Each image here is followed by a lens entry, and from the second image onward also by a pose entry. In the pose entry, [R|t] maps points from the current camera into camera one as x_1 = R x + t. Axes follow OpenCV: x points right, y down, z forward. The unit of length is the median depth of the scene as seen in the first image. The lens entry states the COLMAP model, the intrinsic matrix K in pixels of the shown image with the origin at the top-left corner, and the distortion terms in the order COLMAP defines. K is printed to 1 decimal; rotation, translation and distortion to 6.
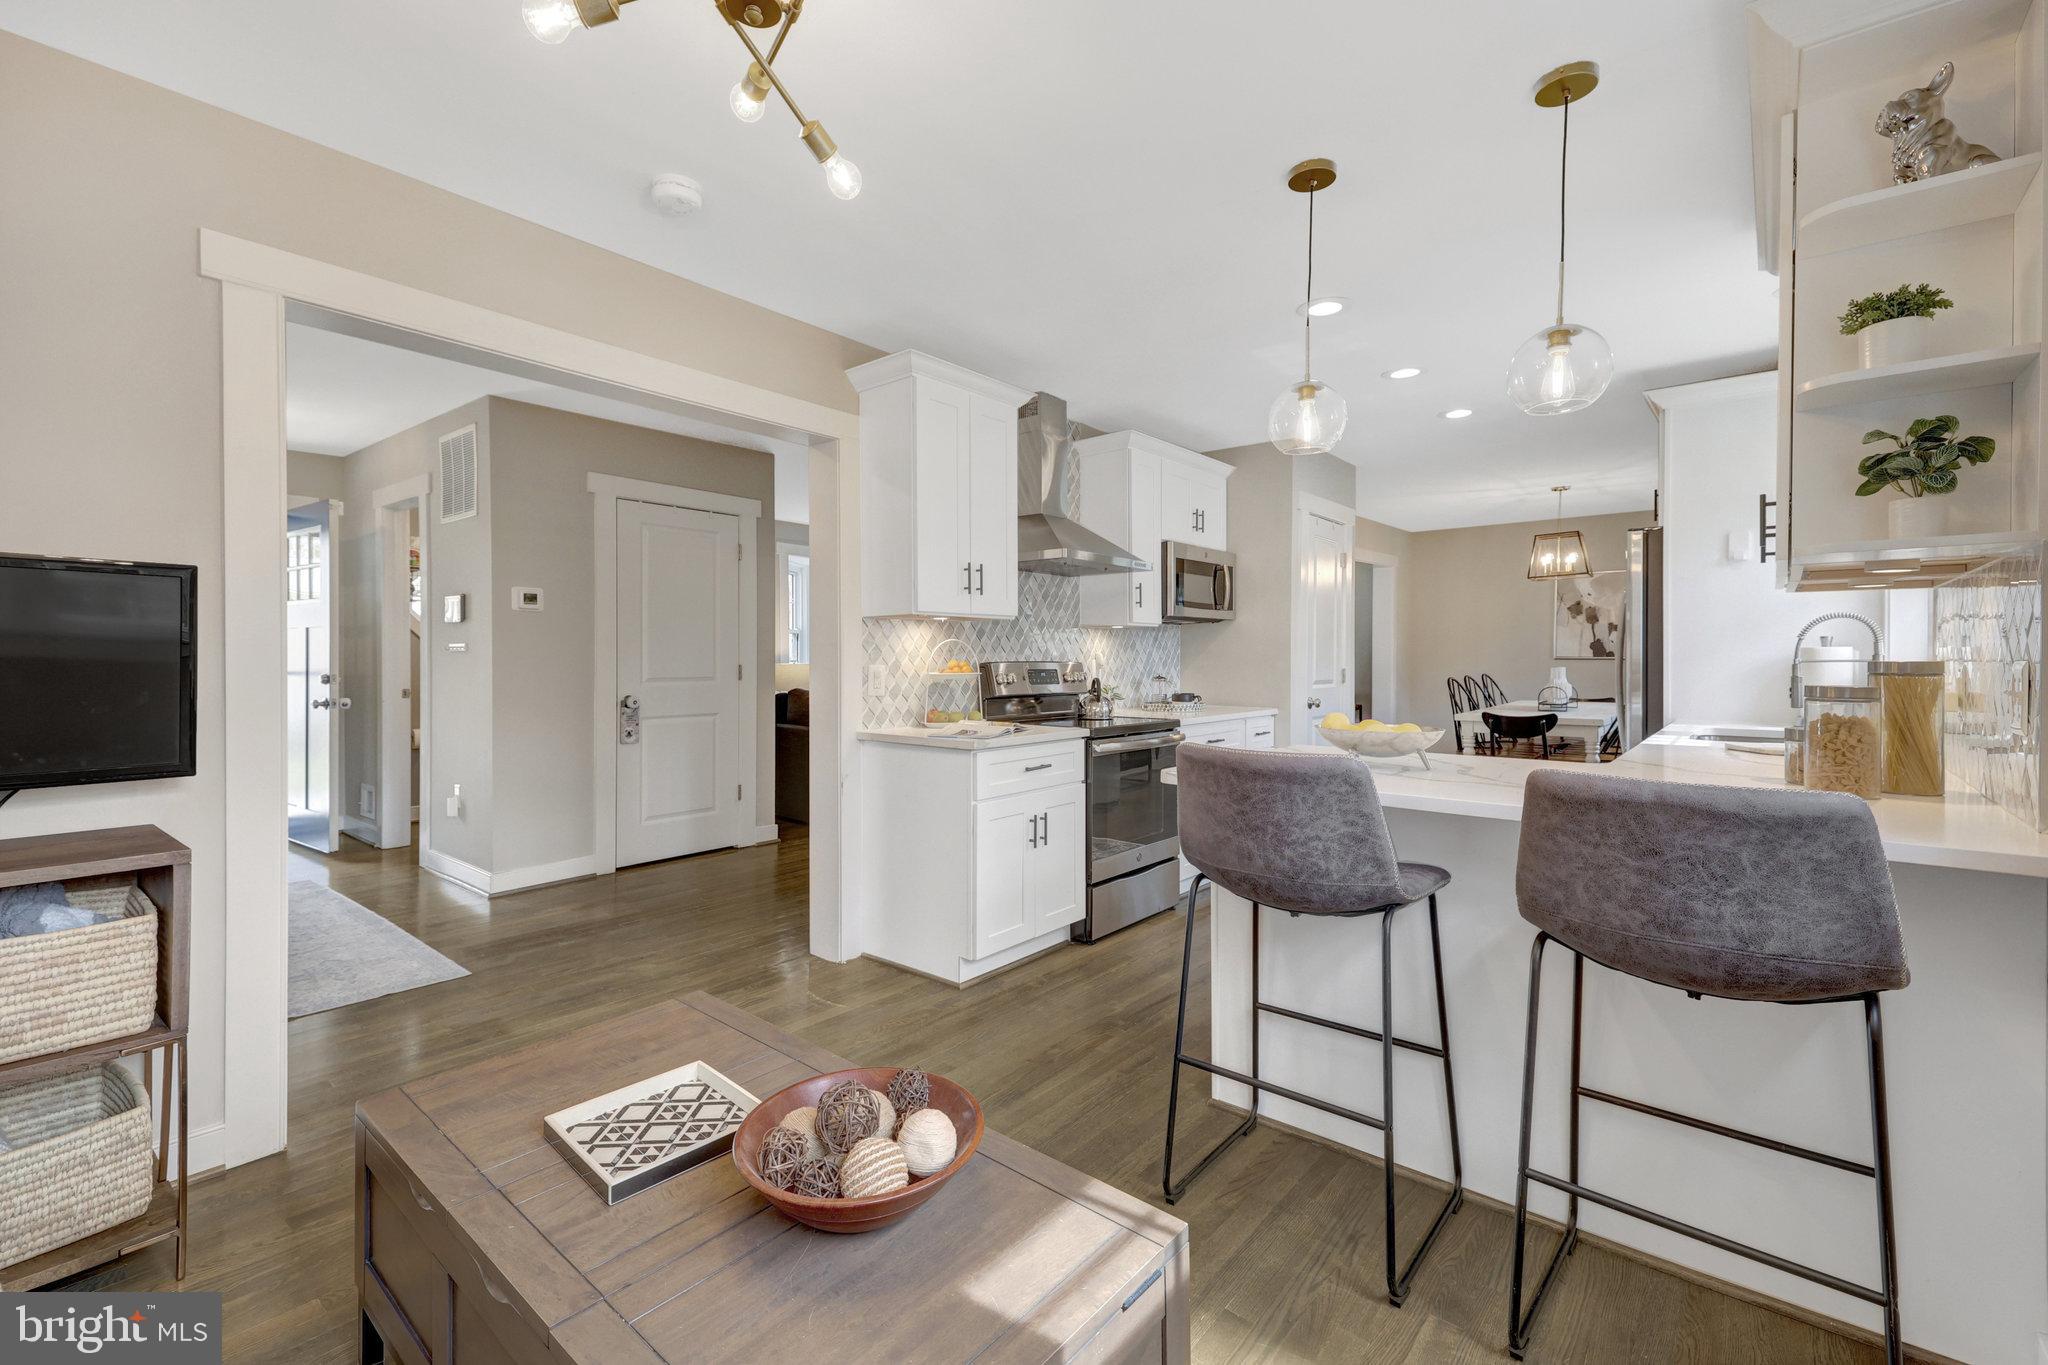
lens RADIAL K [[891.2, 0, 1005.1], [0, 891.2, 664.8], [0, 0, 1]] dist [0.027484, -0.001267]
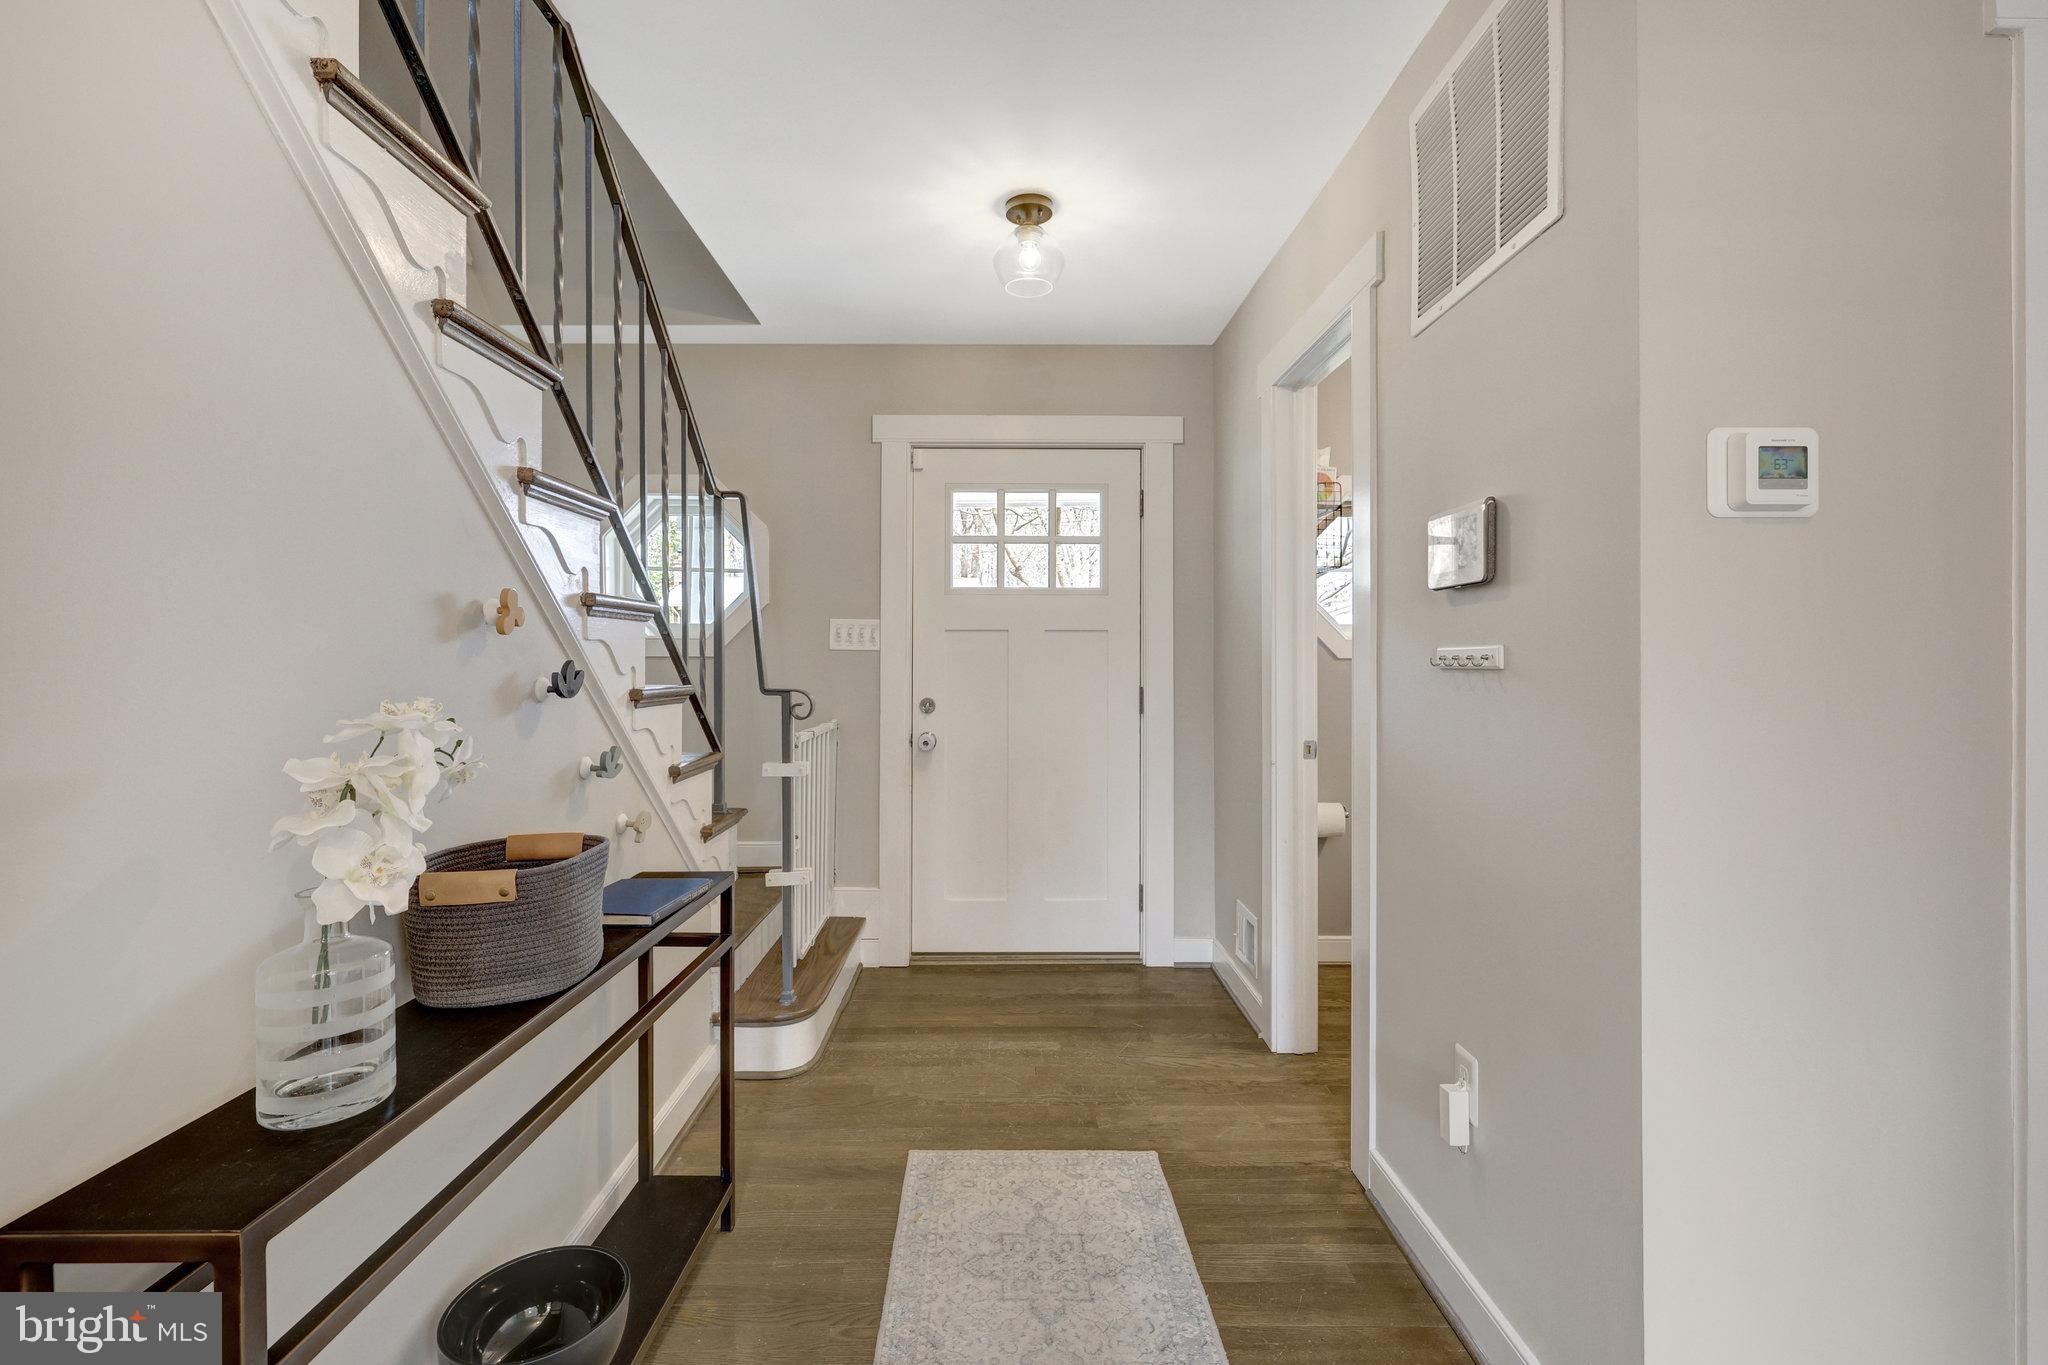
lens RADIAL K [[891.2, 0, 1015.1], [0, 891.2, 661.4], [0, 0, 1]] dist [0.027484, -0.001267]
pose [[0.653120, -0.001189, -0.757253, -0.594735], [-0.008634, 0.999922, -0.009017, -0.016308], [0.757205, 0.012427, 0.653059, 0.829292]]
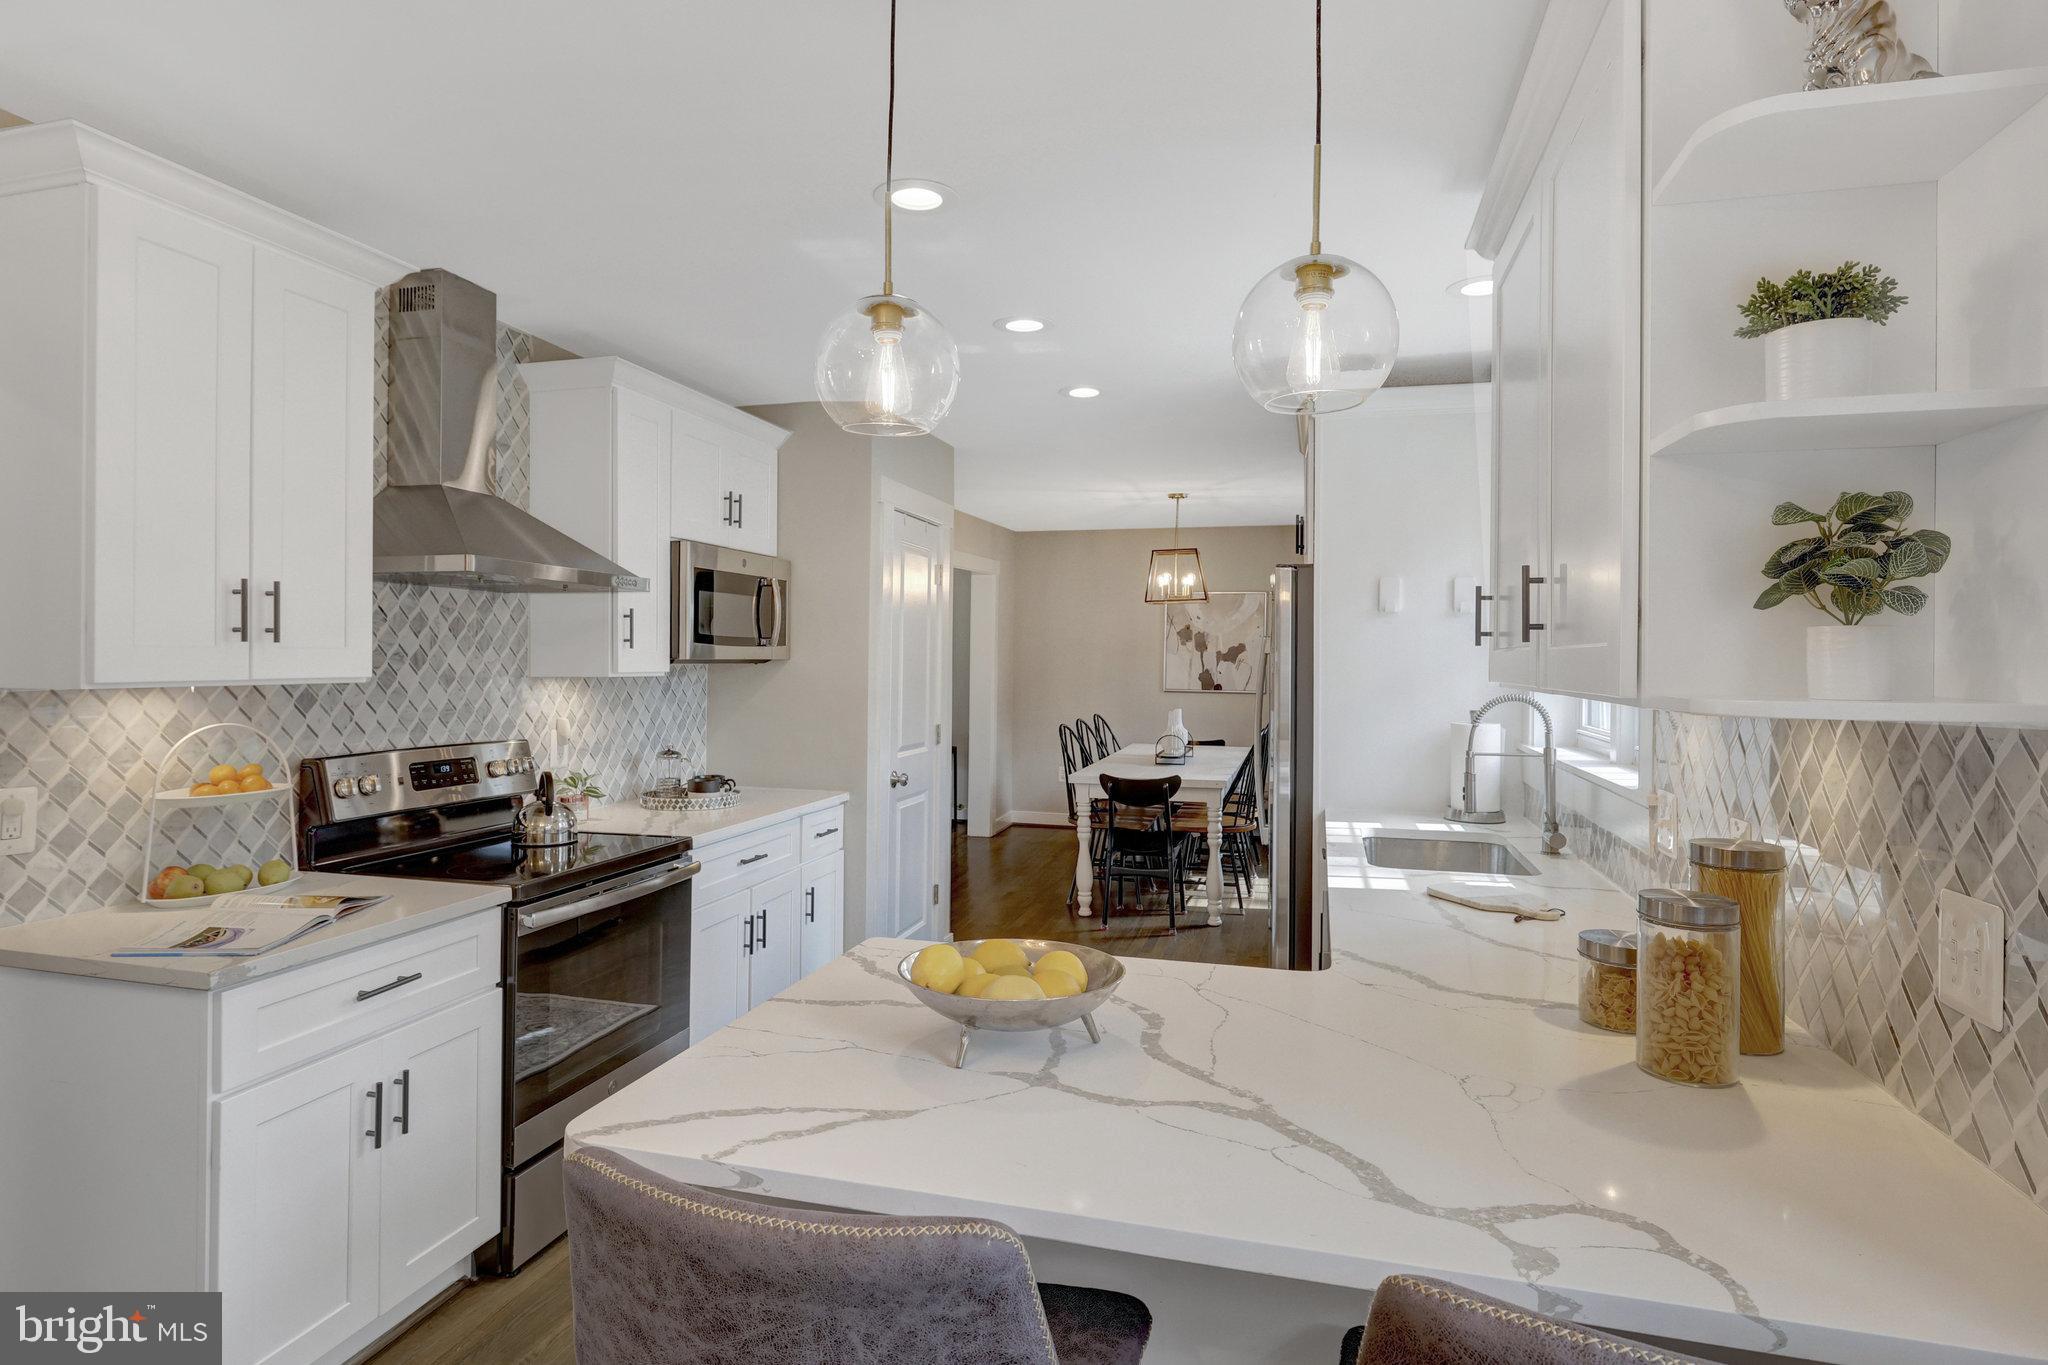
lens RADIAL K [[1101.0, 0, 1012.1], [0, 1101.0, 660.2], [0, 0, 1]] dist [0.001886, -0.000809]
pose [[0.907161, 0.008080, 0.420707, 0.088802], [-0.006120, 0.999963, -0.006009, -0.066904], [-0.420740, 0.002876, 0.907177, 0.255874]]
